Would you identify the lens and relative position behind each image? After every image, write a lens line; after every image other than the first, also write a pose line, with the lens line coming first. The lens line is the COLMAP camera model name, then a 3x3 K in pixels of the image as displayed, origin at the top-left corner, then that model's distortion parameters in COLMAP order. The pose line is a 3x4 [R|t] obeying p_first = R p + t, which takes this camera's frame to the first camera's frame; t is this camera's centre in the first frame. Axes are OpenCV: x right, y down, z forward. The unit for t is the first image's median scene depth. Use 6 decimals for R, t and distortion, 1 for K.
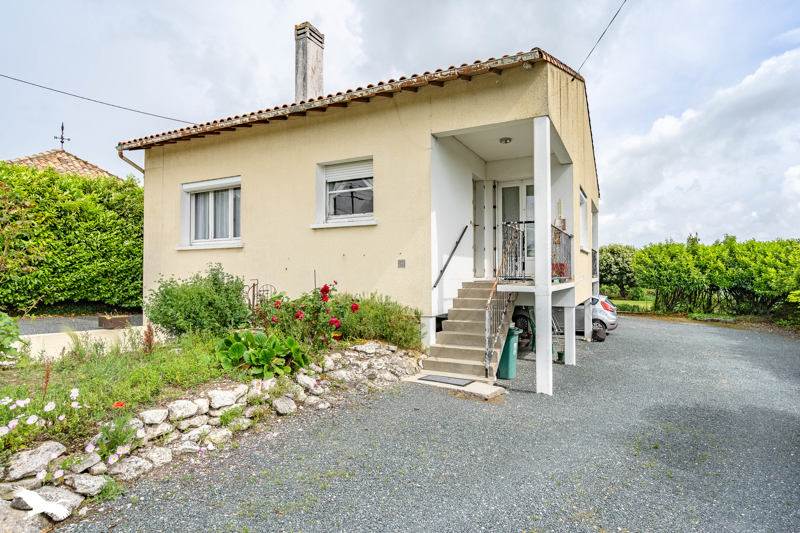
lens RADIAL K [[460.2, 0, 401.1], [0, 460.2, 263.4], [0, 0, 1]] dist [0.004017, 0.000992]
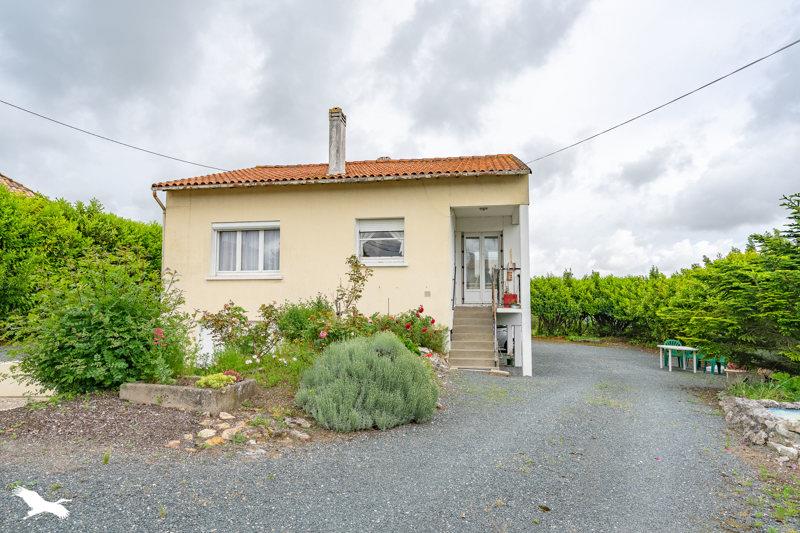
lens RADIAL K [[505.8, 0, 399.5], [0, 505.8, 267.4], [0, 0, 1]] dist [-0.008756, -0.000111]
pose [[0.962404, 0.023794, 0.270577, -0.341978], [-0.011286, 0.998798, -0.047690, -0.003811], [-0.271386, 0.042844, 0.961516, -0.335169]]
